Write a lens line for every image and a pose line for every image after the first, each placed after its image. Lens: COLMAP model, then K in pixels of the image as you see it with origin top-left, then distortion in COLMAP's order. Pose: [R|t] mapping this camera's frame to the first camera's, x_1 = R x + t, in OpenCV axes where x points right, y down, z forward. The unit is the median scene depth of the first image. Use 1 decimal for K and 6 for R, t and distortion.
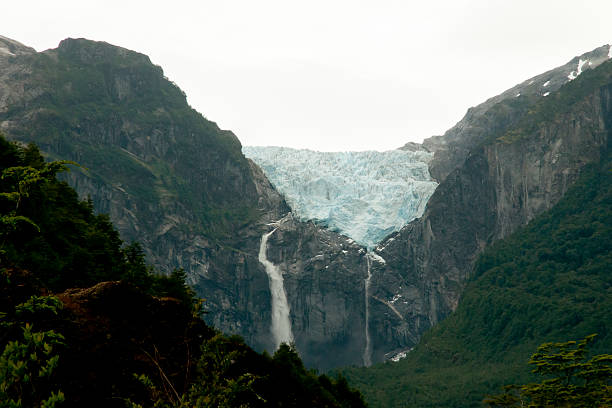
lens RADIAL K [[2358.4, 0, 336.2], [0, 2358.4, 204.2], [0, 0, 1]] dist [0.537898, -1.003655]
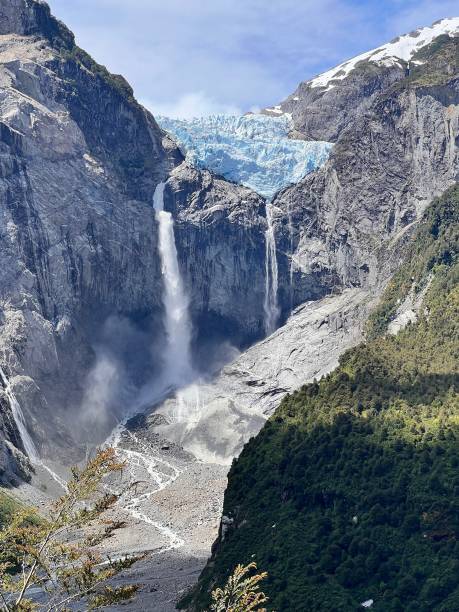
lens RADIAL K [[1445.1, 0, 247.1], [0, 1445.1, 305.4], [0, 0, 1]] dist [0.071201, 1.079545]
pose [[0.995533, 0.002333, 0.094390, -0.050700], [-0.009937, 0.996732, 0.080164, 0.014965], [-0.093894, -0.080744, 0.992303, 0.416499]]
